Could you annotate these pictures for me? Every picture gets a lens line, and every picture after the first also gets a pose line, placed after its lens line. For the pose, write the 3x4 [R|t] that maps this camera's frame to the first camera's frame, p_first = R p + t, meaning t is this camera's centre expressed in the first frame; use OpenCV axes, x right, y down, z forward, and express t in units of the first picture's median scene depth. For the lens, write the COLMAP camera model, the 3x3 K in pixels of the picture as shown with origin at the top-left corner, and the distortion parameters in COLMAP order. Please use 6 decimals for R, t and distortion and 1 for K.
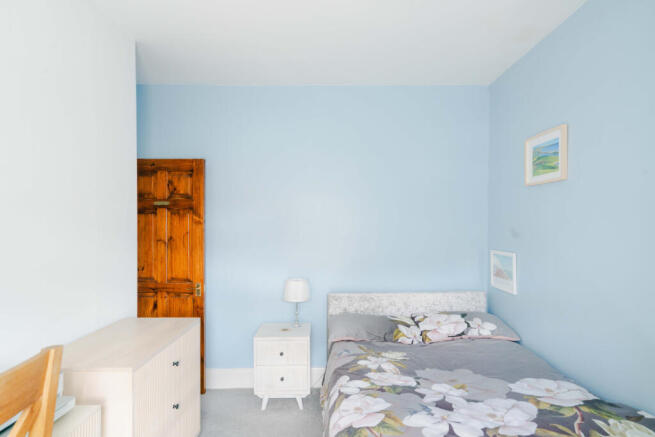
lens RADIAL K [[375.6, 0, 327.4], [0, 375.6, 219.3], [0, 0, 1]] dist [0.007702, 0.001379]
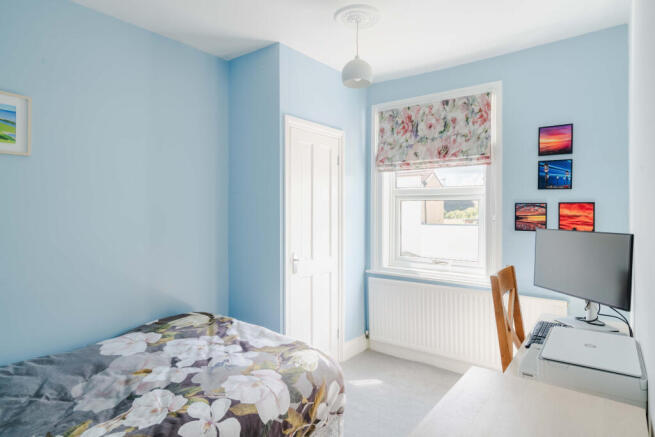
lens RADIAL K [[375.6, 0, 327.4], [0, 375.6, 216.2], [0, 0, 1]] dist [0.007702, 0.001379]
pose [[-0.780634, -0.005643, 0.624963, -0.658107], [-0.000971, 0.999969, 0.007817, 0.044183], [-0.624988, 0.005495, -0.780615, 1.579194]]
